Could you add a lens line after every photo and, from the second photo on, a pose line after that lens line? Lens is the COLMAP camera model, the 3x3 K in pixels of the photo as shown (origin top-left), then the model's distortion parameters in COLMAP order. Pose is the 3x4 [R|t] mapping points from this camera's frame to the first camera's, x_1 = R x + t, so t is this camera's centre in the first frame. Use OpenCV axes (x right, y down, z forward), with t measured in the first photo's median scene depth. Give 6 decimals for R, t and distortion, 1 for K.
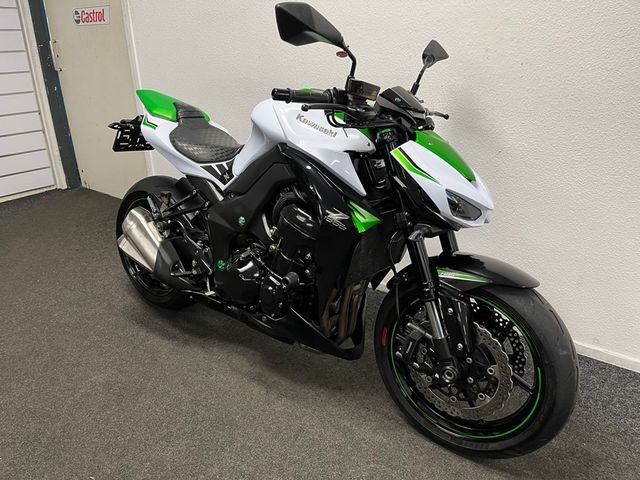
lens RADIAL K [[484.8, 0, 324.1], [0, 484.8, 239.9], [0, 0, 1]] dist [0.038255, 0.000054]
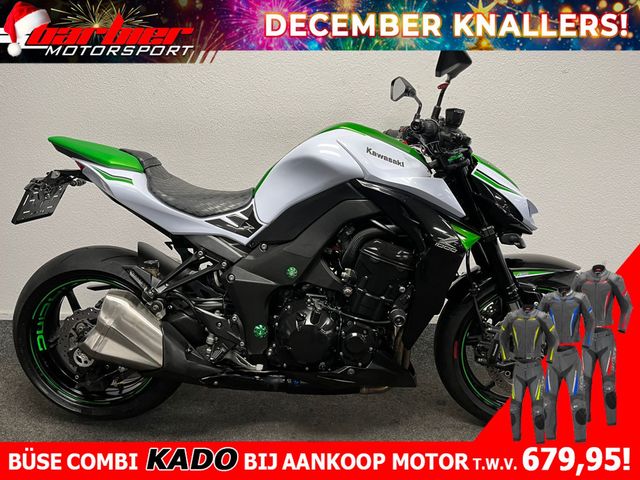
lens RADIAL K [[484.8, 0, 319.4], [0, 484.8, 241.1], [0, 0, 1]] dist [0.038255, 0.000054]
pose [[0.822195, -0.170531, 0.543061, -0.568066], [0.211674, 0.977246, -0.013602, -0.068459], [-0.528384, 0.126135, 0.839583, 0.216824]]
